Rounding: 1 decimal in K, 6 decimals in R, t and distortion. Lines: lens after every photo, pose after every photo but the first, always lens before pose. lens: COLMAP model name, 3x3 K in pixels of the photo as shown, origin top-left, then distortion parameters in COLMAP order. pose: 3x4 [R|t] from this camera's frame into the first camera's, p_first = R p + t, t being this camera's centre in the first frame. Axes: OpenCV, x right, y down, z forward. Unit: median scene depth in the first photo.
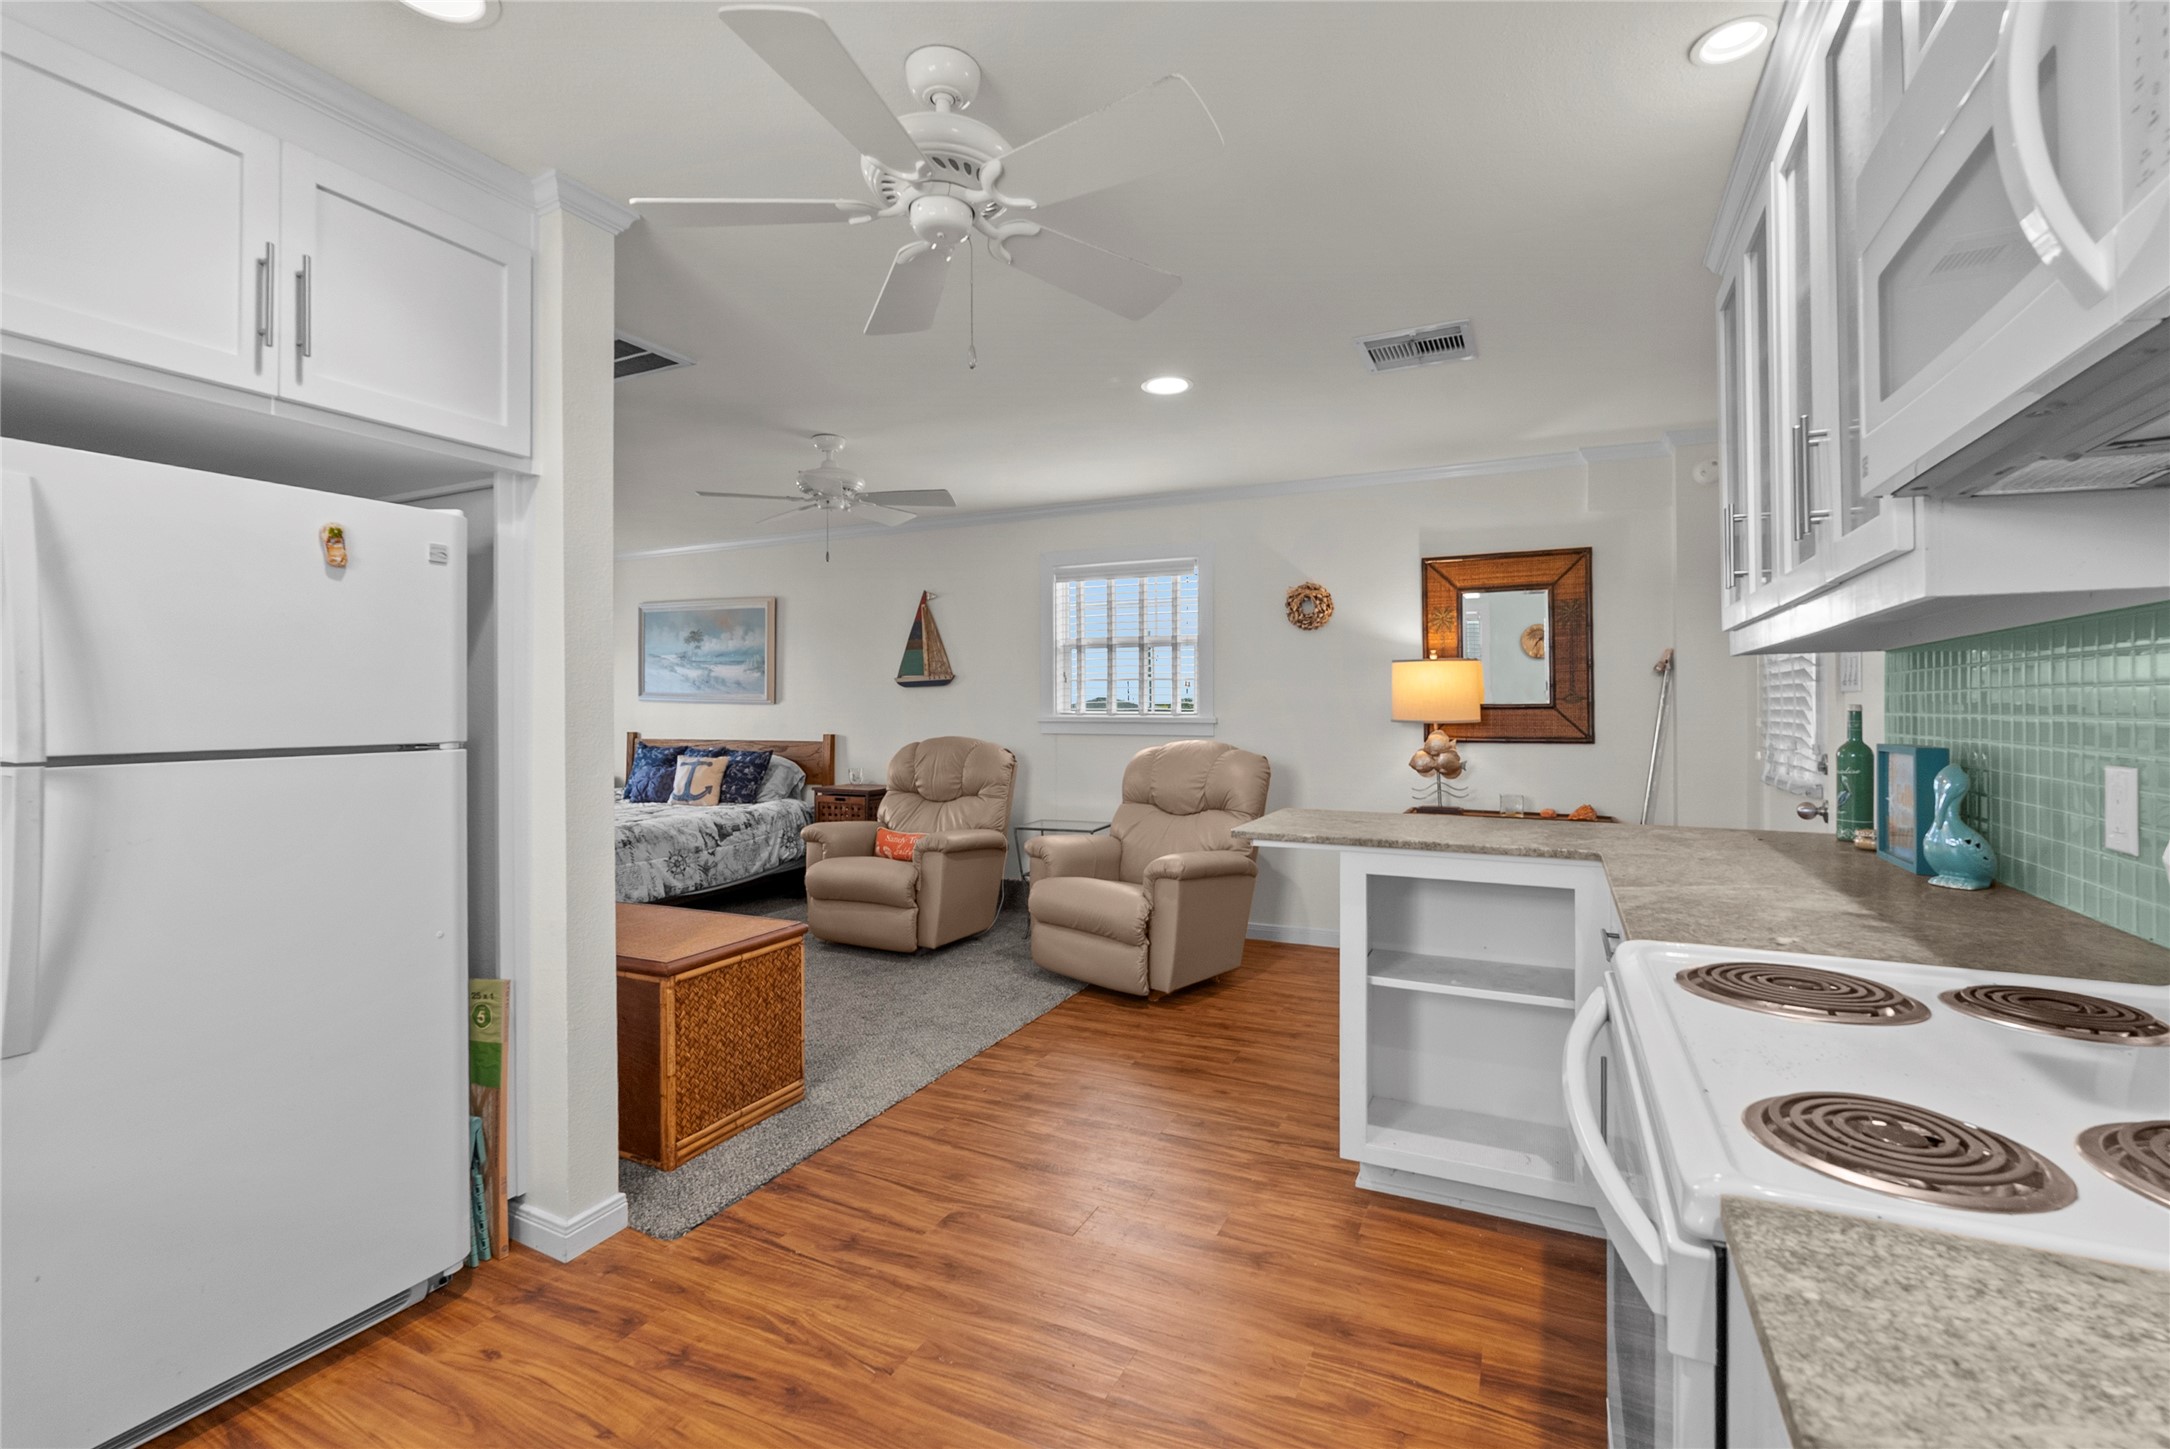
lens RADIAL K [[962.9, 0, 1080.4], [0, 962.9, 699.0], [0, 0, 1]] dist [-0.005576, 0.000057]
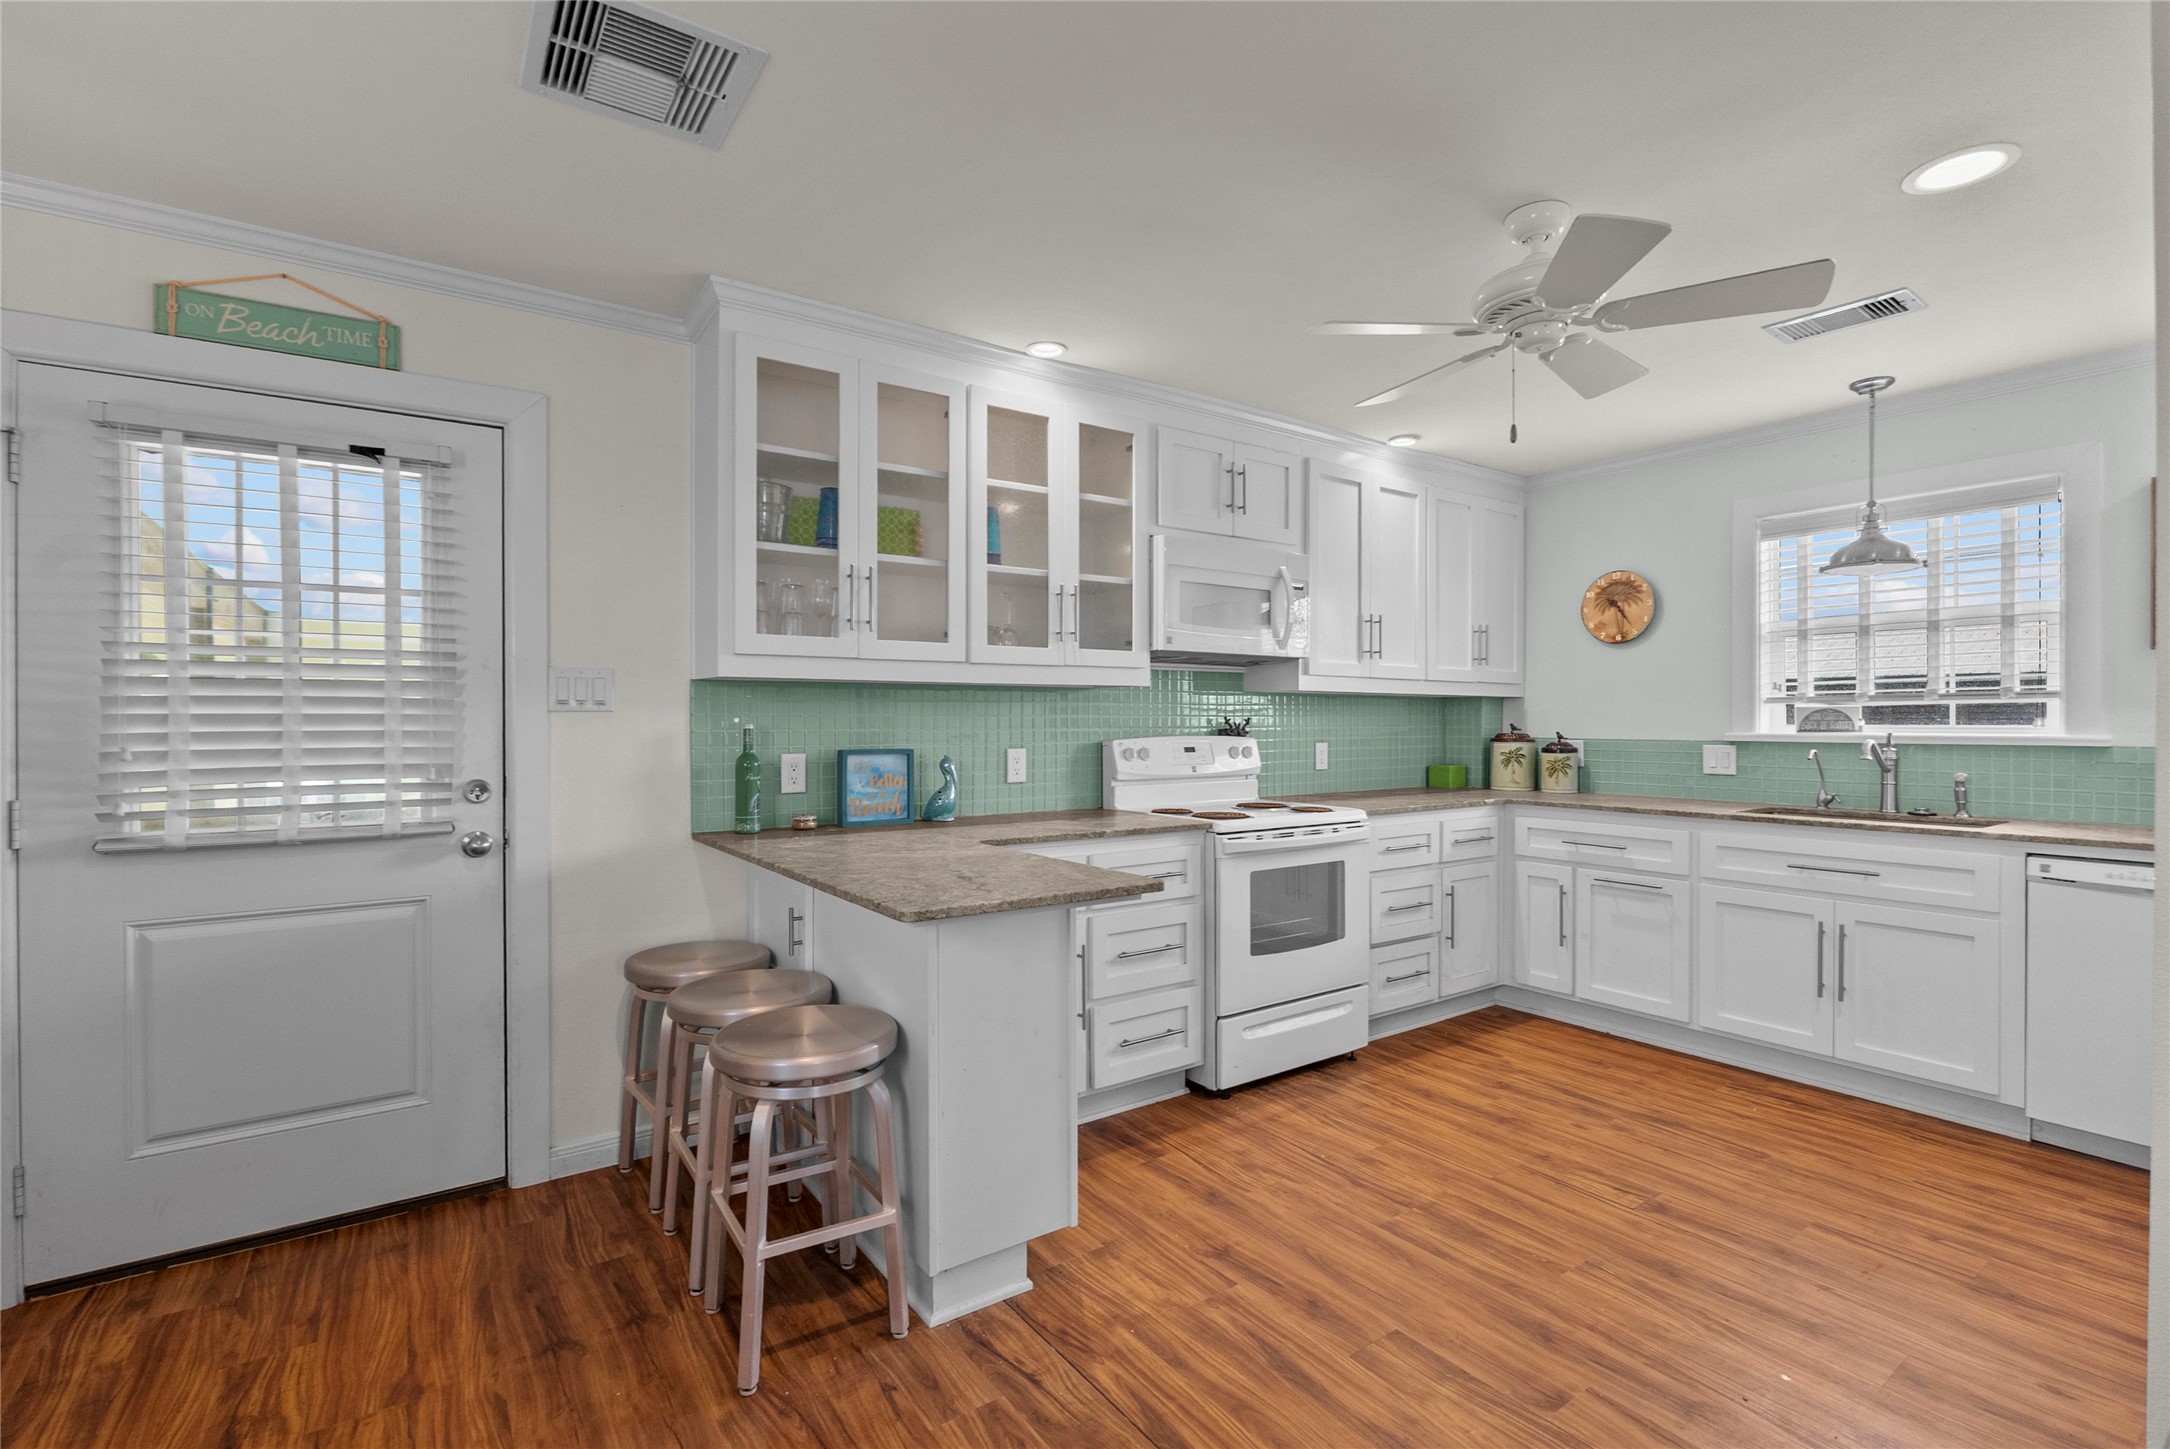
lens RADIAL K [[968.5, 0, 1083.8], [0, 968.5, 722.0], [0, 0, 1]] dist [-0.008038, 0.000659]
pose [[-0.872691, 0.003494, 0.488260, -0.081044], [0.000682, 0.999982, -0.005937, 0.004597], [-0.488272, -0.004849, -0.872678, 0.810838]]
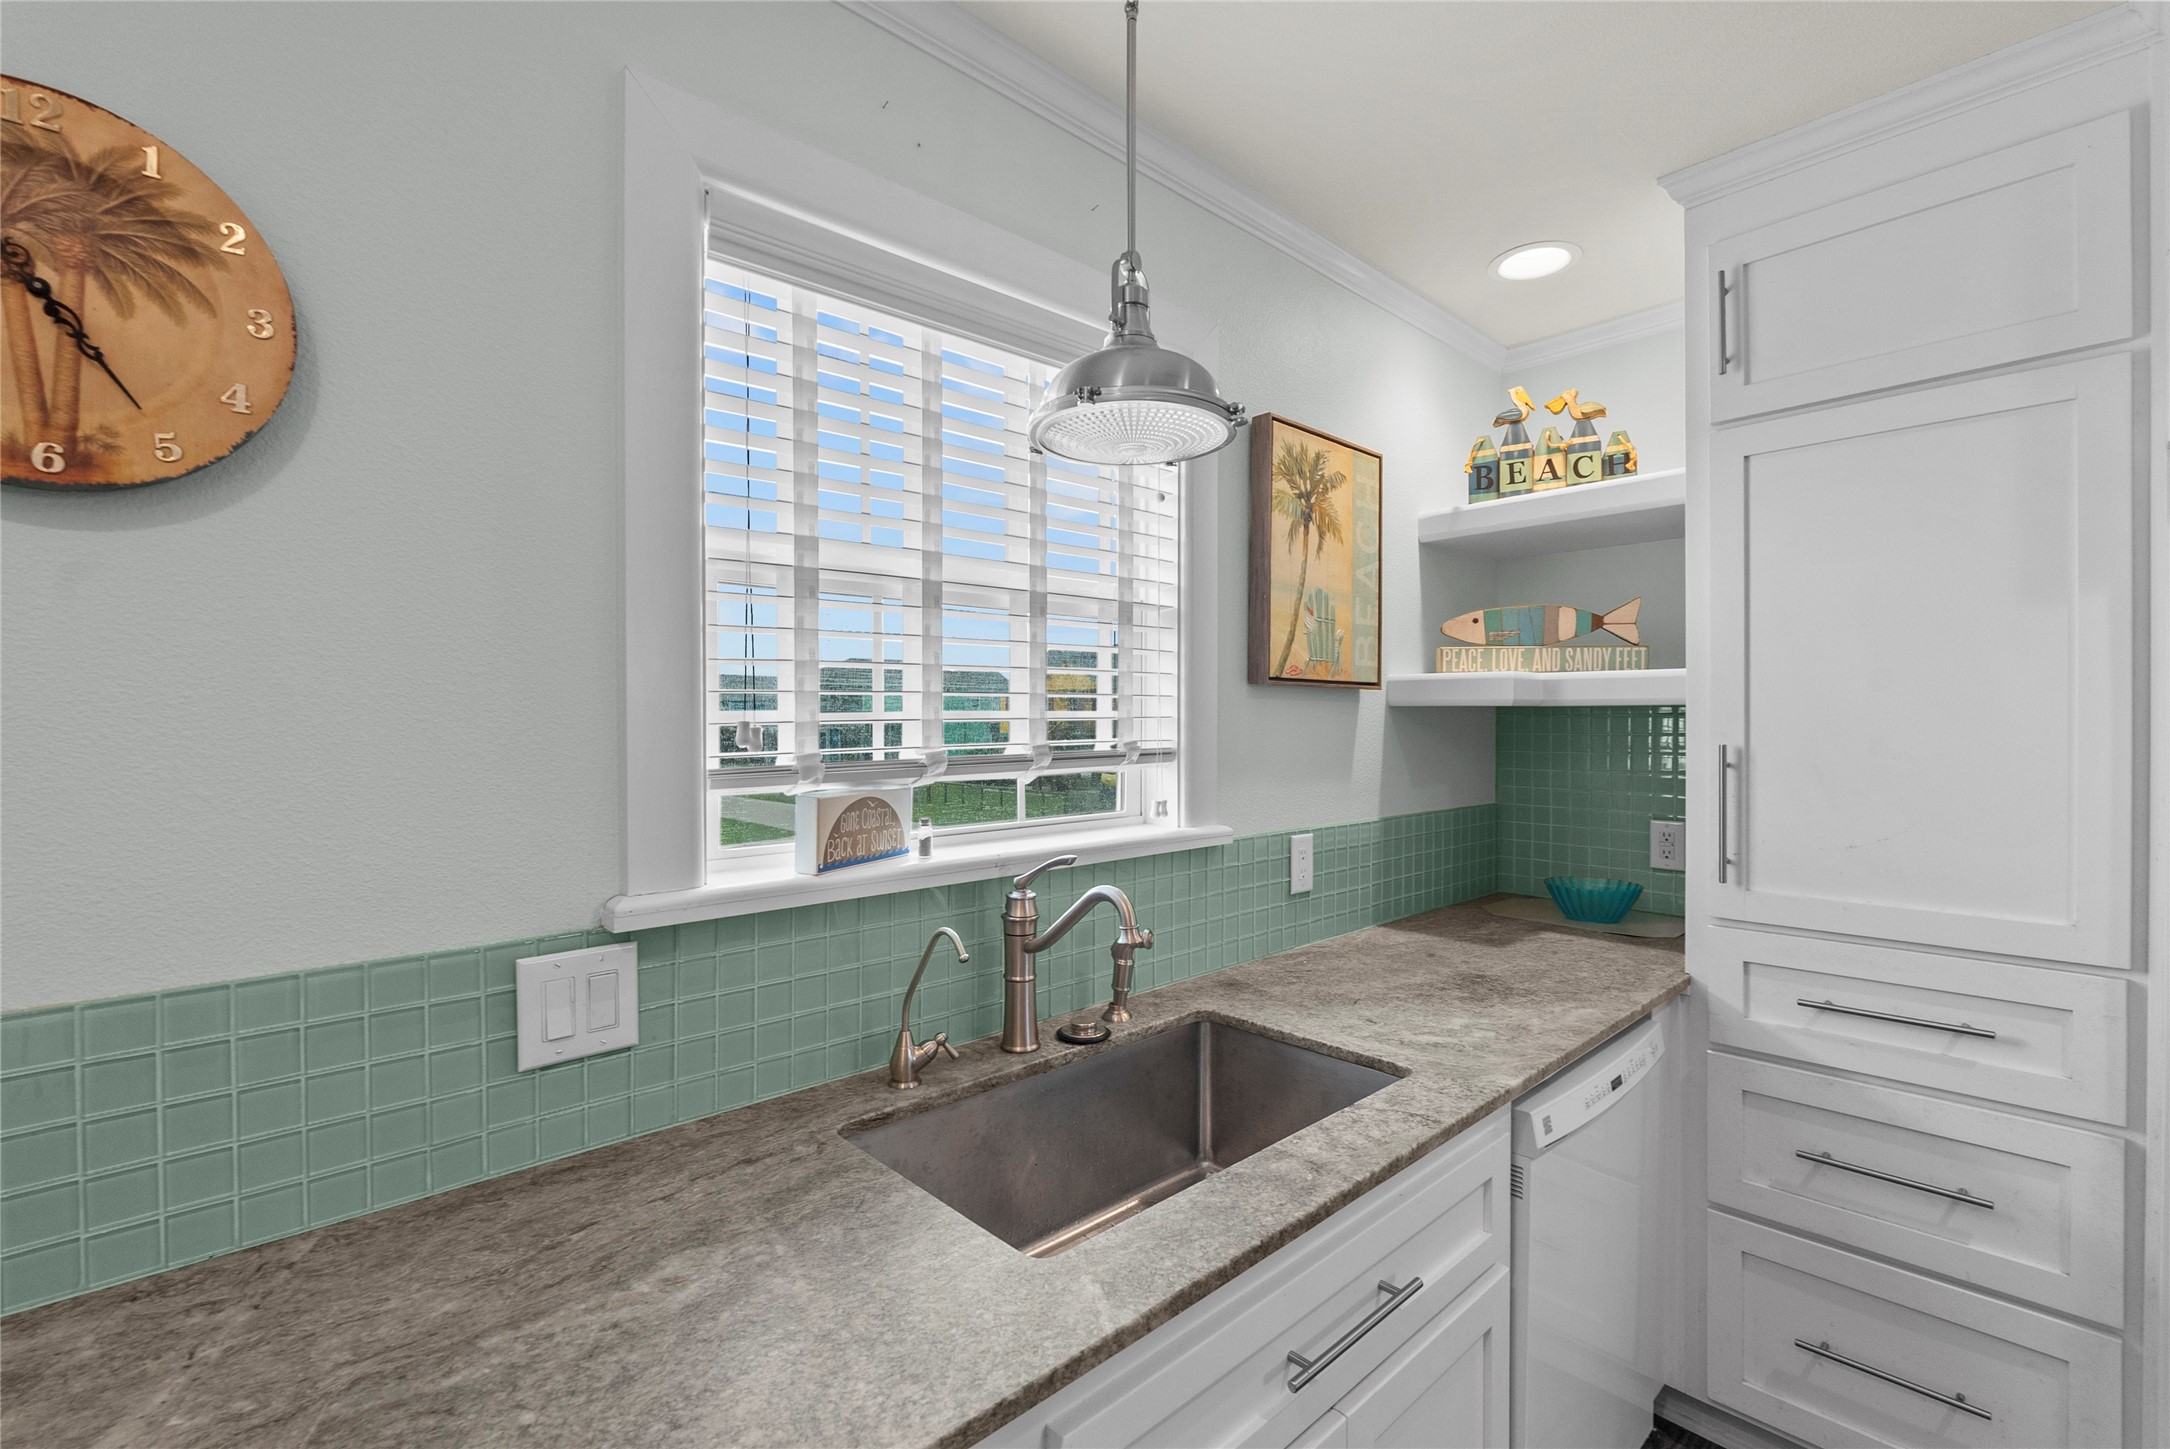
lens RADIAL K [[957.9, 0, 1090.9], [0, 957.9, 725.0], [0, 0, 1]] dist [-0.005054, -0.000150]
pose [[-0.360378, 0.014525, -0.932693, 0.002332], [0.005740, 0.999894, 0.013353, -0.031254], [0.932789, -0.000542, -0.360424, 0.078048]]
